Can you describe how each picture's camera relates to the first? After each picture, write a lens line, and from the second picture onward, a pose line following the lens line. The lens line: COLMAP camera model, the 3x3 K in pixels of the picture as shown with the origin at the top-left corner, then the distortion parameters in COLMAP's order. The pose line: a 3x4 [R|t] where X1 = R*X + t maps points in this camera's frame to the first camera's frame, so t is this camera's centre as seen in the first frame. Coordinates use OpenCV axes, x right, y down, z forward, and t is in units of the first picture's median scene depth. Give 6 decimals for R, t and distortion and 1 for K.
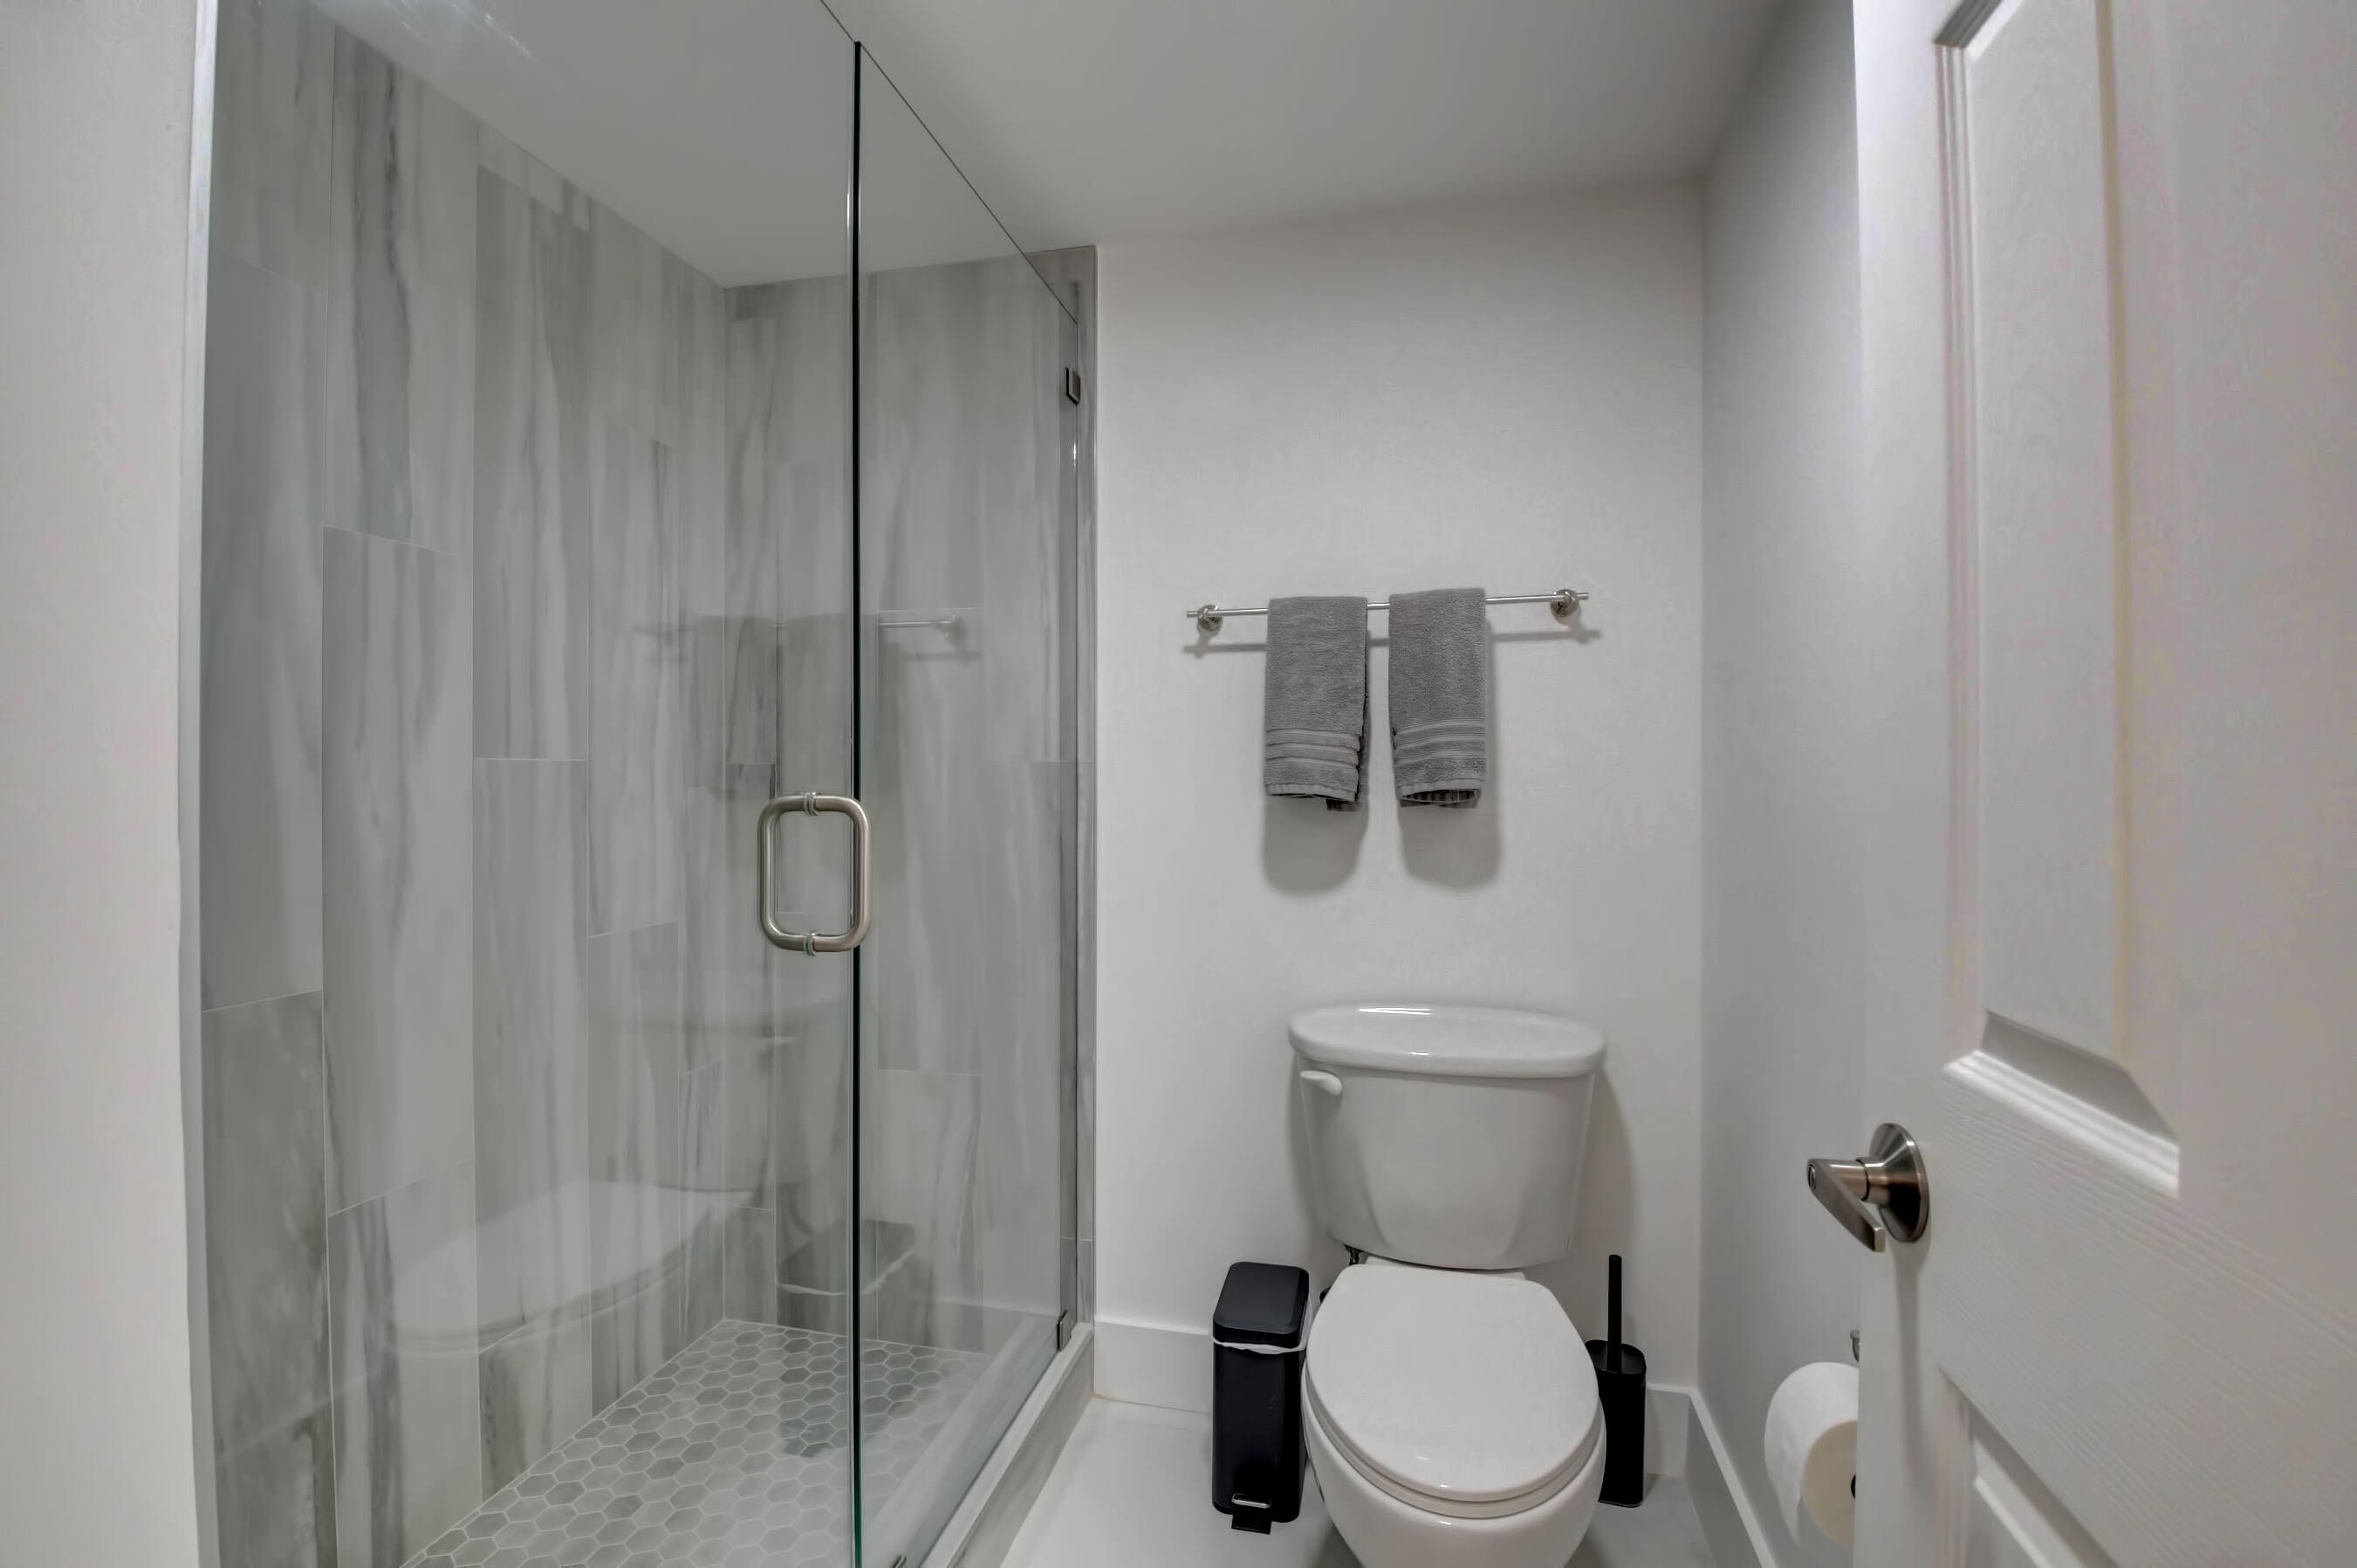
lens RADIAL K [[1038.0, 0, 1175.3], [0, 1038.0, 779.2], [0, 0, 1]] dist [0.030907, -0.041399]
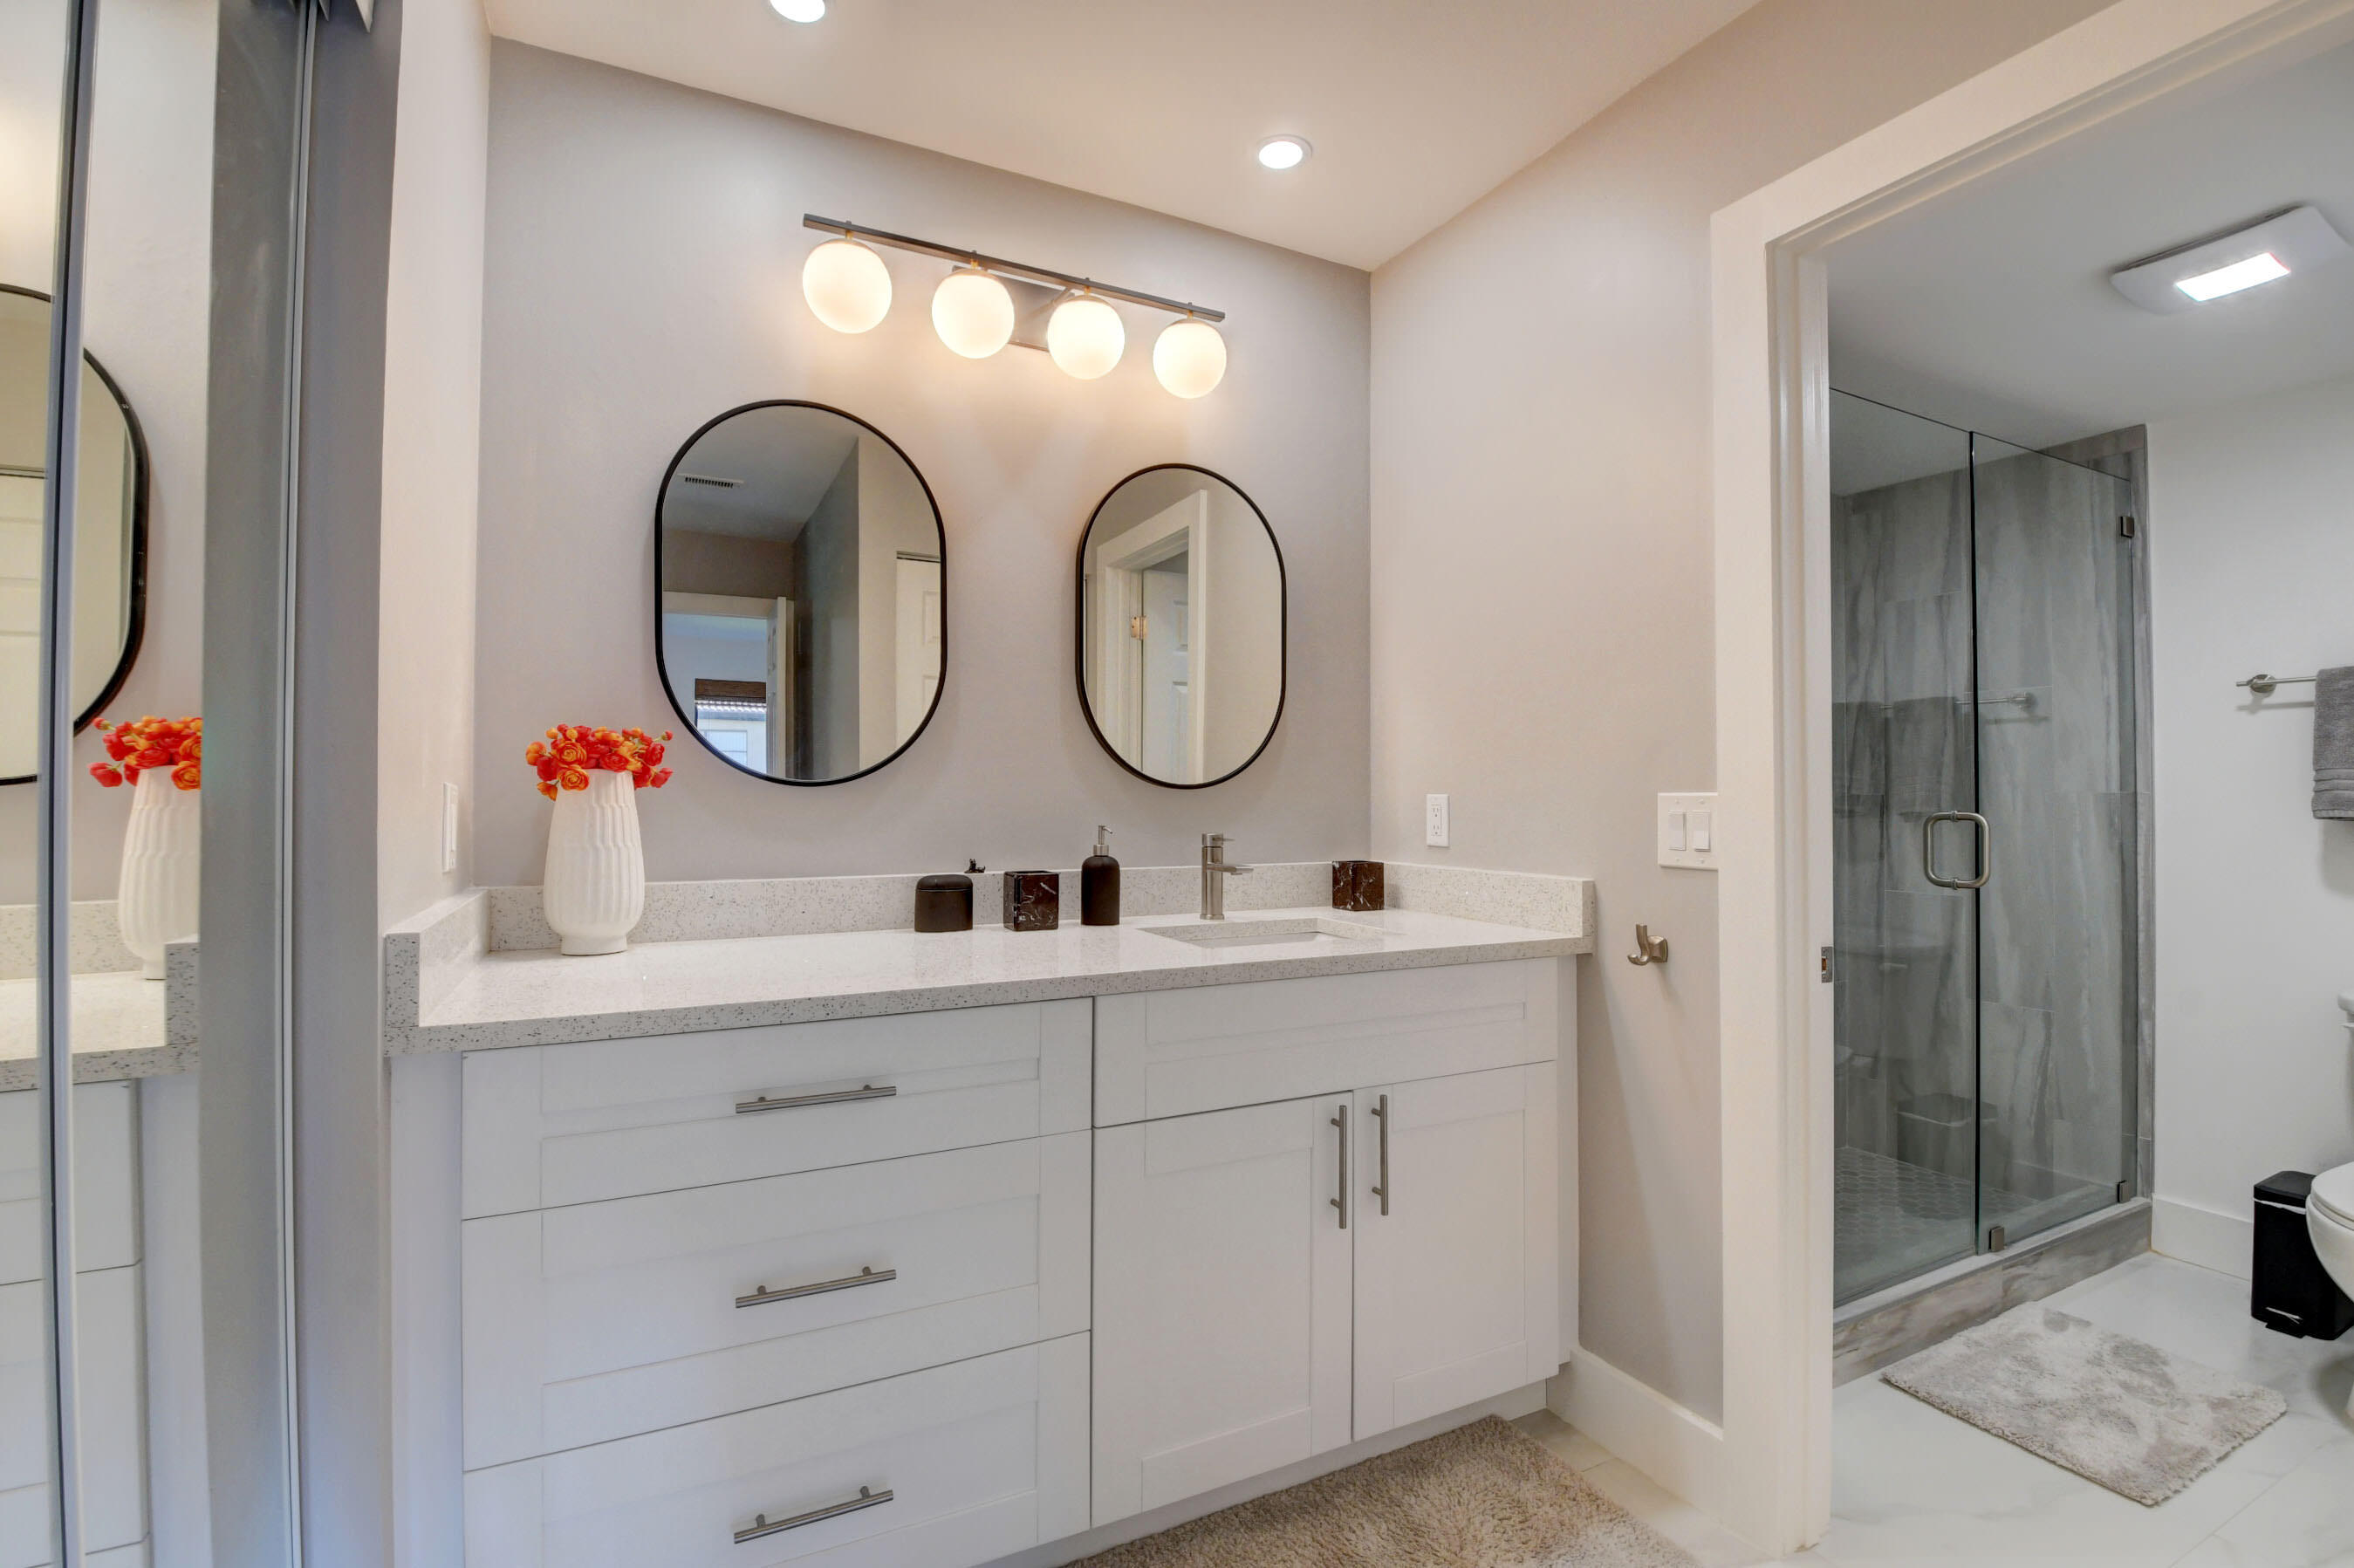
lens RADIAL K [[1044.0, 0, 1160.6], [0, 1044.0, 777.0], [0, 0, 1]] dist [-0.020120, -0.006228]
pose [[0.634515, -0.013505, -0.772793, 0.131224], [-0.008938, 0.999652, -0.024807, 0.007330], [0.772859, 0.022647, 0.634173, -0.873502]]
